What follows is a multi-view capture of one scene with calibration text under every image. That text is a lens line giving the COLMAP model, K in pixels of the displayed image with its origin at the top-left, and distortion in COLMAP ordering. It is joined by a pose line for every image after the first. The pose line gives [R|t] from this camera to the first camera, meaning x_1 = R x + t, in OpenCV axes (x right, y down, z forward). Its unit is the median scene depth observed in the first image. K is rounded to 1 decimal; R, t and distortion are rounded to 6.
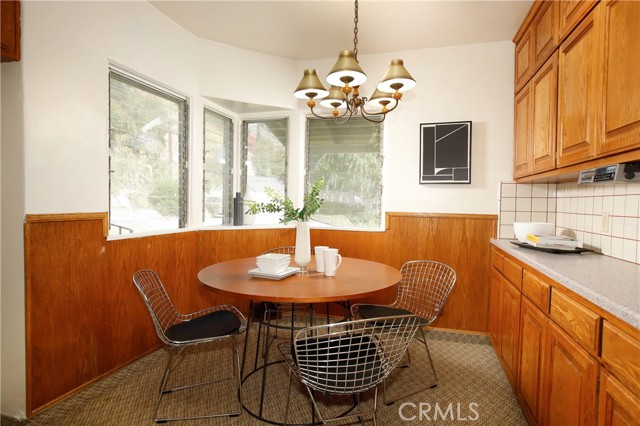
lens RADIAL K [[350.9, 0, 320.8], [0, 350.9, 208.6], [0, 0, 1]] dist [-0.013820, 0.000287]
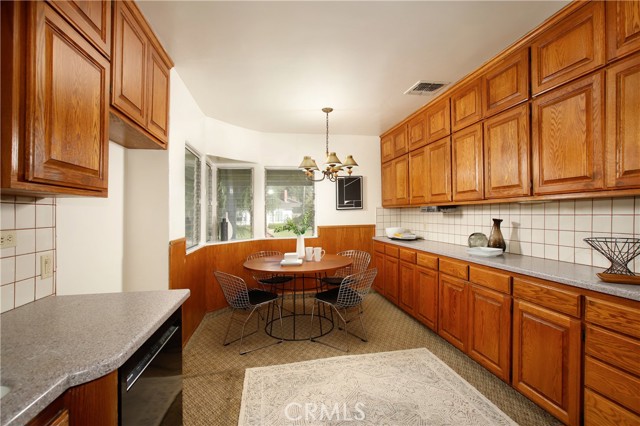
lens RADIAL K [[304.1, 0, 319.9], [0, 304.1, 213.1], [0, 0, 1]] dist [-0.006123, 0.000015]
pose [[0.899231, -0.037504, 0.435864, -0.549843], [0.047182, 0.998821, -0.011397, -0.044246], [-0.434923, 0.030813, 0.899940, -0.418753]]
